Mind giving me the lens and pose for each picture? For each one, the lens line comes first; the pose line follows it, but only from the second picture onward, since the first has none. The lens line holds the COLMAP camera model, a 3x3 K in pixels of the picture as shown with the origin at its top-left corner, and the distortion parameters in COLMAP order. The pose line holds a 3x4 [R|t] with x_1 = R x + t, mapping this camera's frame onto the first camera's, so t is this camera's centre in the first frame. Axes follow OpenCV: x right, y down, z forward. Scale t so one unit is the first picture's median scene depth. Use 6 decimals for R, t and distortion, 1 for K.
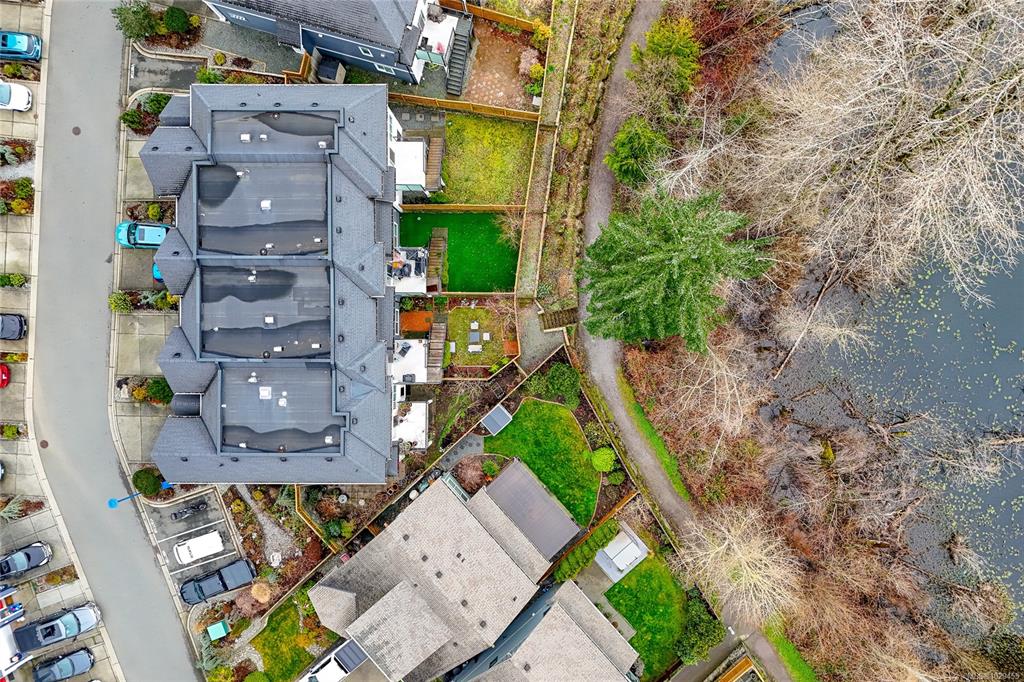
lens RADIAL K [[866.4, 0, 515.3], [0, 866.4, 341.7], [0, 0, 1]] dist [0.028043, -0.028097]
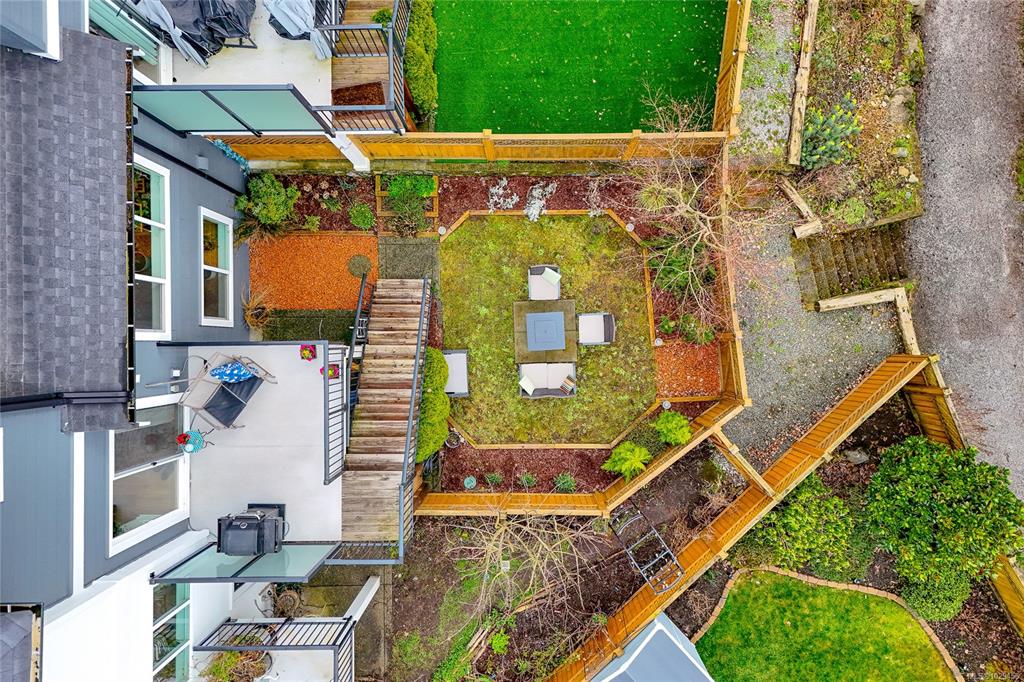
lens RADIAL K [[697.5, 0, 508.5], [0, 697.5, 340.1], [0, 0, 1]] dist [0.012404, 0.001073]
pose [[0.999789, -0.008765, 0.018599, -0.061124], [0.008677, 0.999951, 0.004812, -0.004035], [-0.018641, -0.004650, 0.999815, 0.802026]]
